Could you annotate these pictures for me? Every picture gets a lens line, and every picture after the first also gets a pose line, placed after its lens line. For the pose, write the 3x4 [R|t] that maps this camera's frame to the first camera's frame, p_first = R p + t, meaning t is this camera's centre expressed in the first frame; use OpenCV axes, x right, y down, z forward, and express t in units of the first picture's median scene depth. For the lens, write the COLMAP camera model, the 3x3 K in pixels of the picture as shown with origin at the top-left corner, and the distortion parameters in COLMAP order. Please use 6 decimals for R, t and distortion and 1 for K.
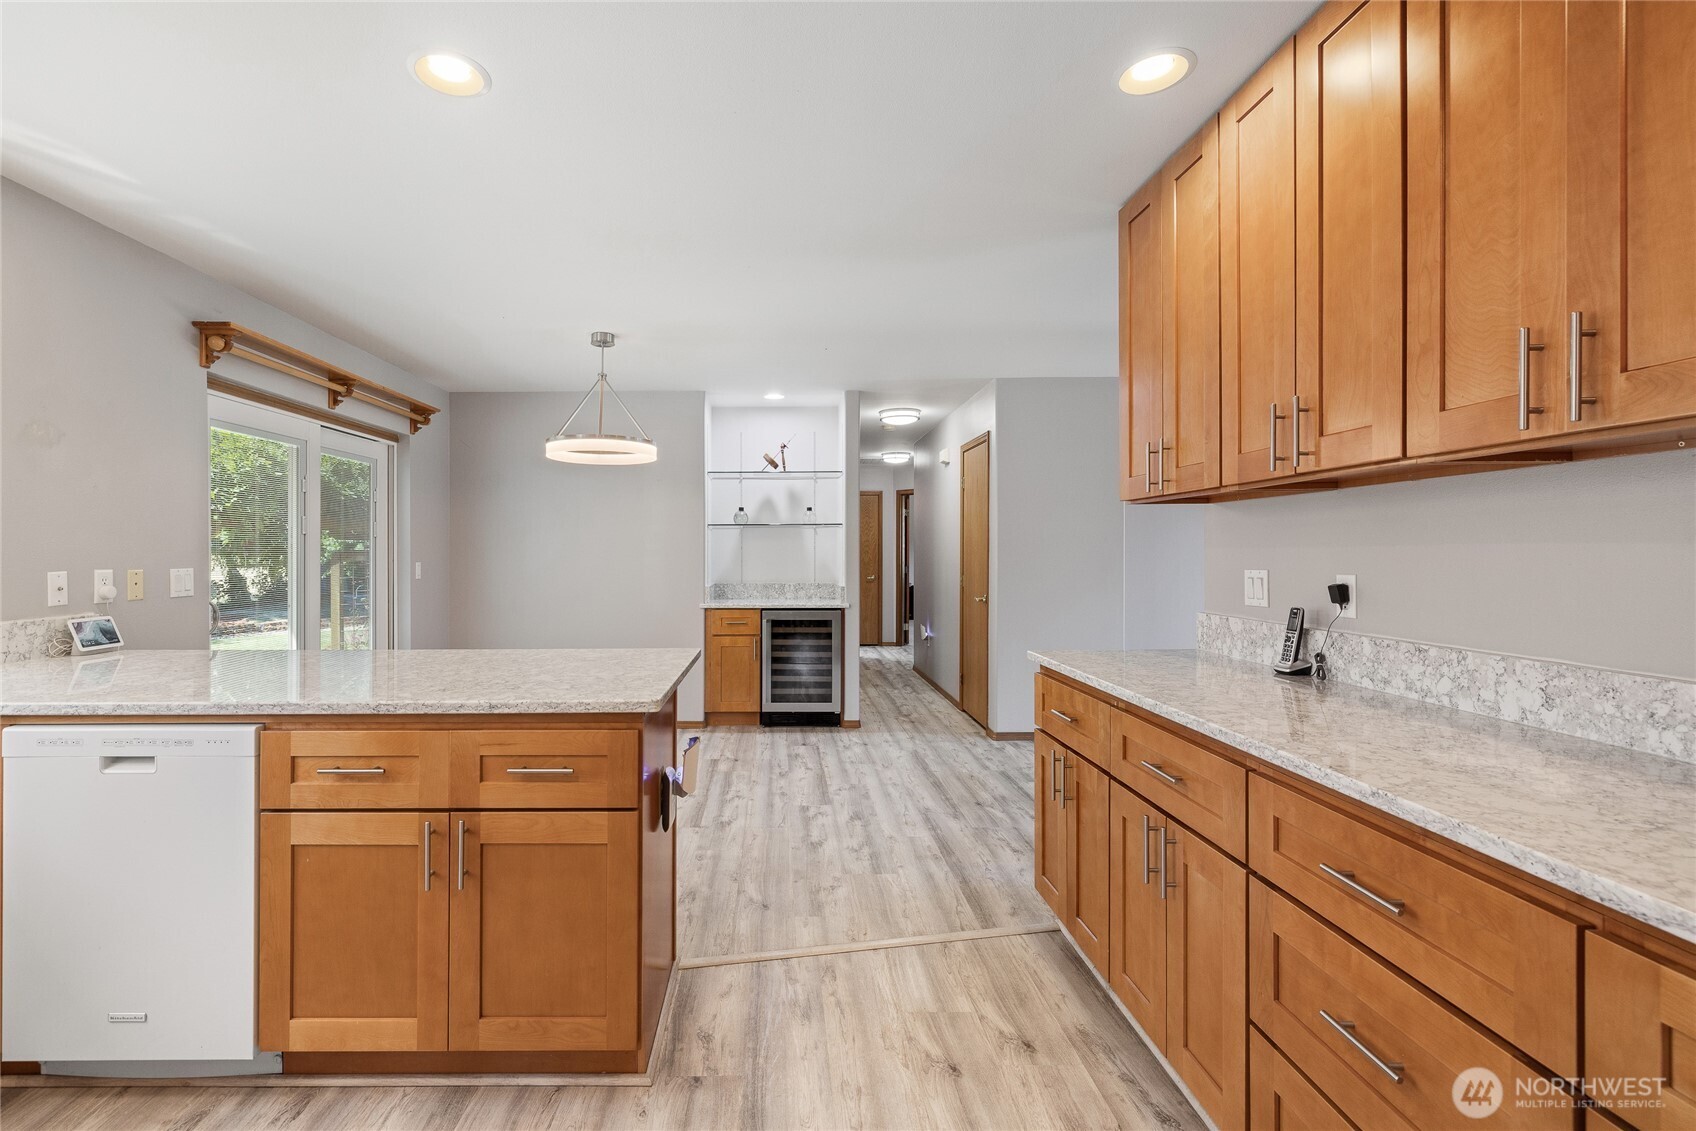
lens RADIAL K [[726.3, 0, 772.1], [0, 726.3, 547.3], [0, 0, 1]] dist [0.000913, 0.000461]
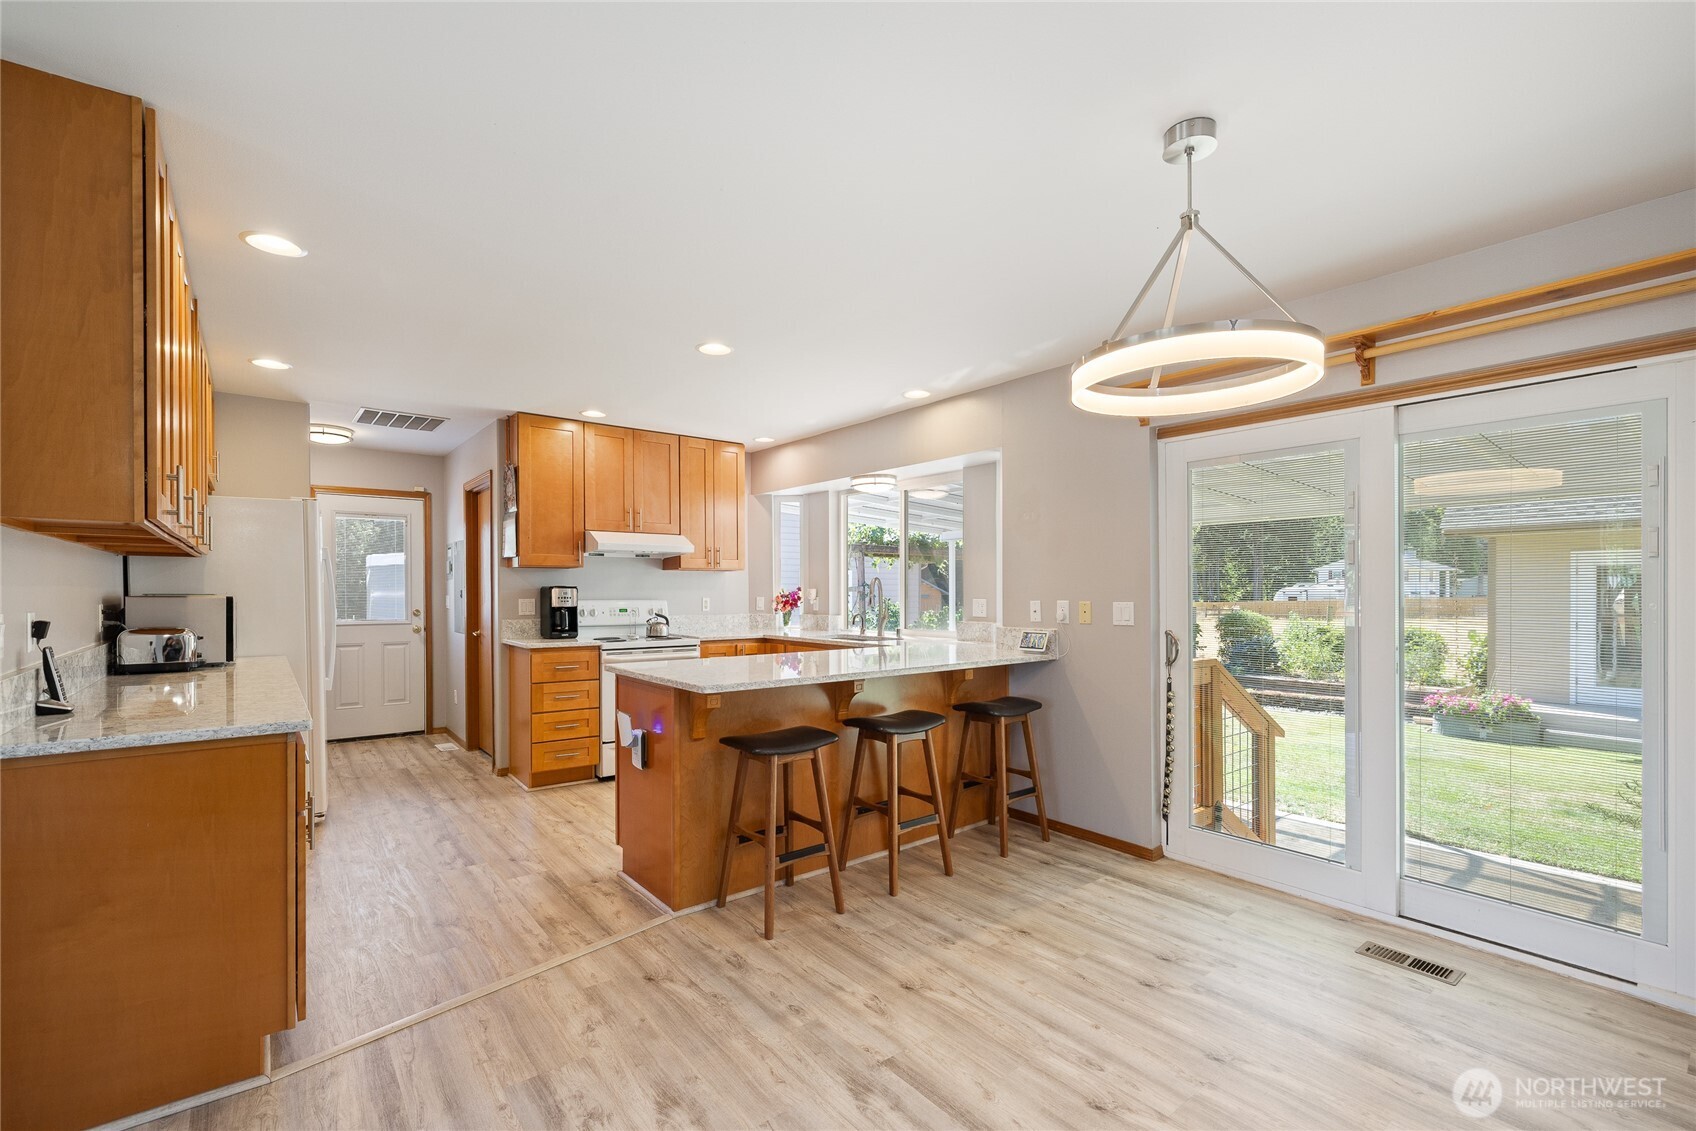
lens RADIAL K [[744.7, 0, 801.4], [0, 744.7, 593.4], [0, 0, 1]] dist [0.001554, 0.000572]
pose [[-0.801003, 0.000022, -0.598660, 0.236221], [0.000692, 0.999999, -0.000890, 0.010060], [0.598660, -0.001127, -0.801003, 1.113083]]
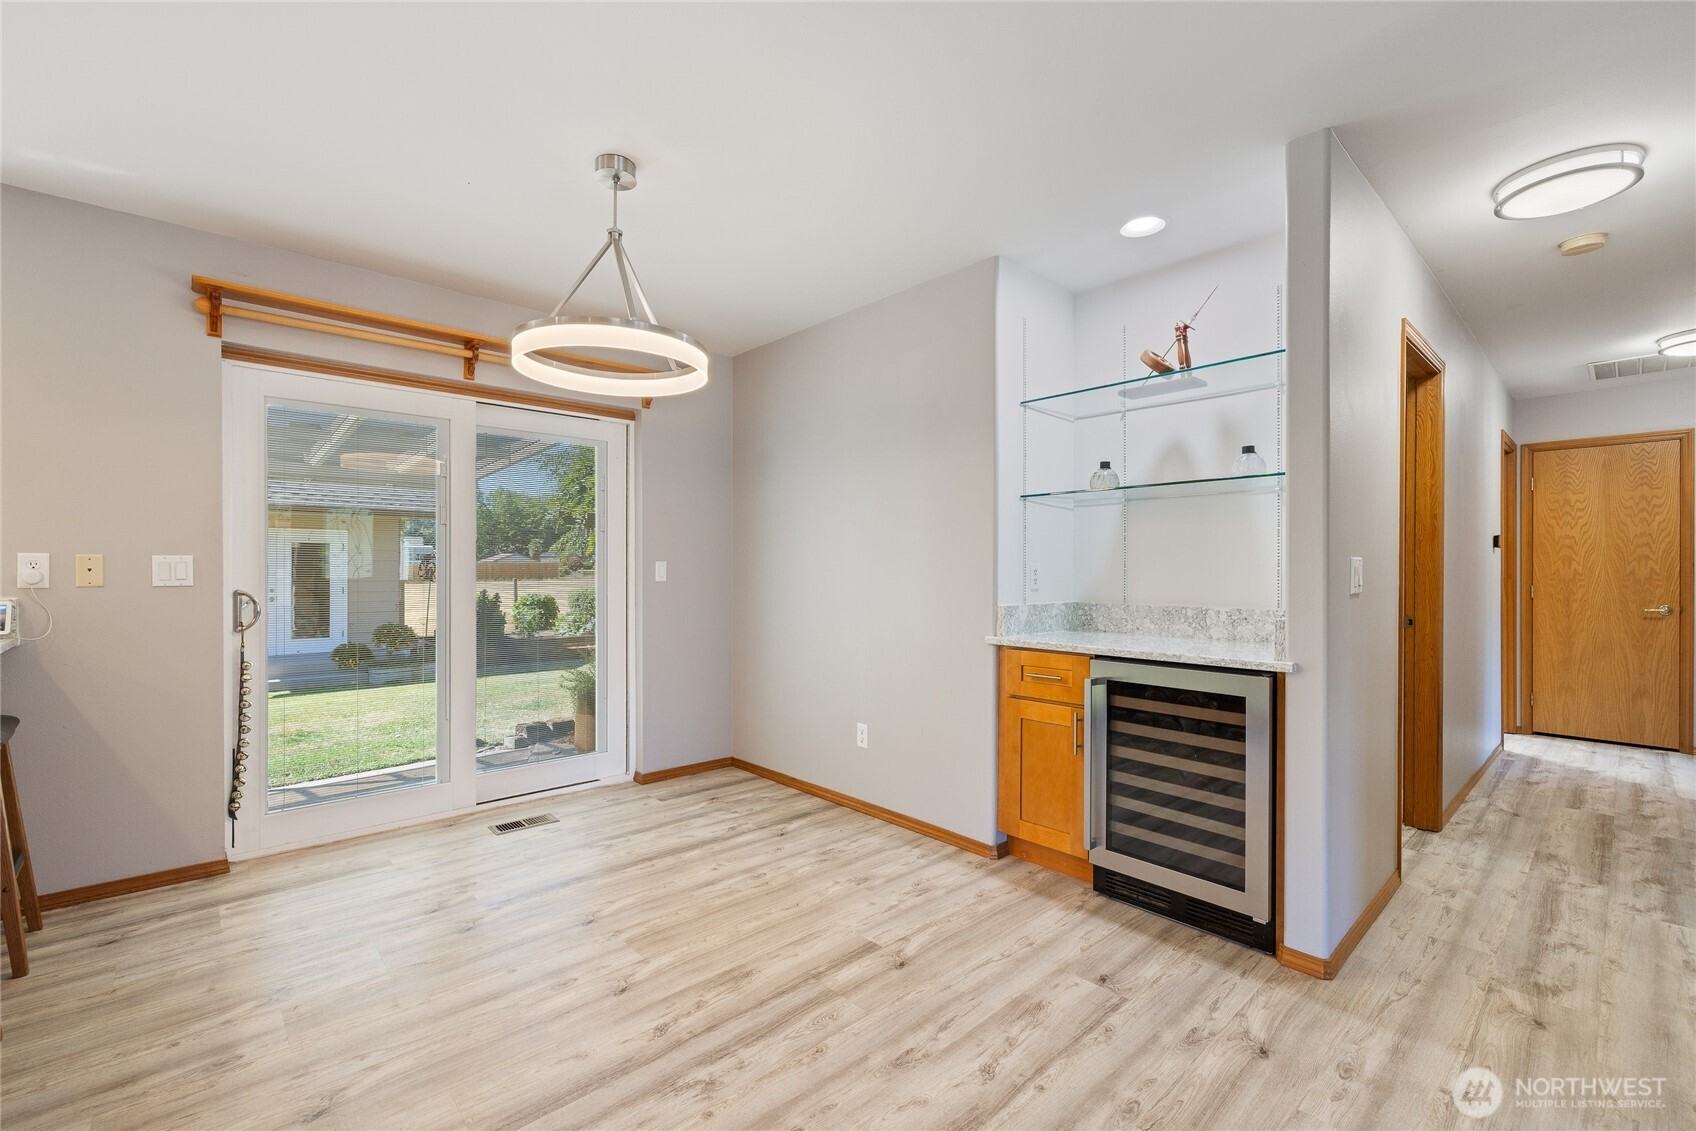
lens RADIAL K [[693.8, 0, 850.8], [0, 693.8, 571.1], [0, 0, 1]] dist [-0.001459, 0.000258]
pose [[0.677355, 0.002049, -0.735653, 0.273510], [0.000758, 0.999994, 0.003483, 0.031037], [0.735656, -0.002917, 0.677350, 0.683856]]
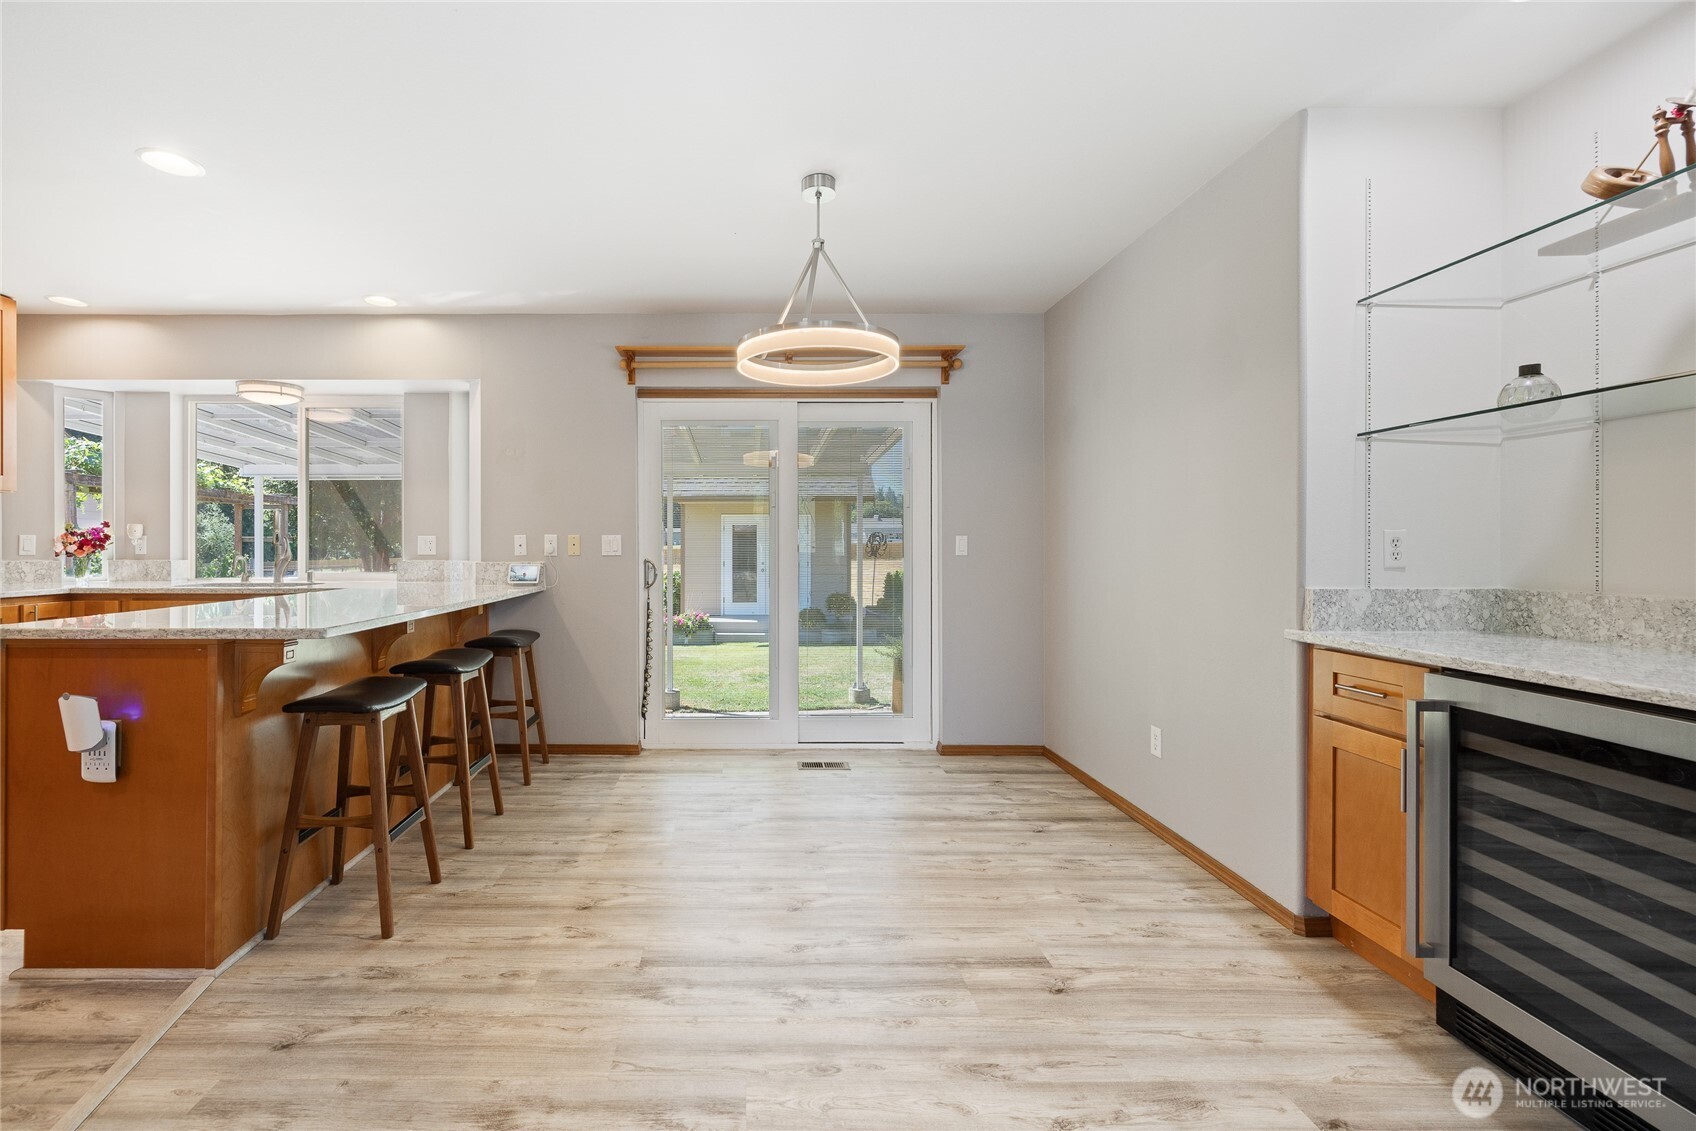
lens RADIAL K [[726.3, 0, 772.1], [0, 726.3, 547.3], [0, 0, 1]] dist [0.000913, 0.000461]
pose [[0.013696, -0.000312, -0.999906, 0.379783], [0.004805, 0.999988, -0.000247, 0.035995], [0.999895, -0.004802, 0.013697, 0.852234]]
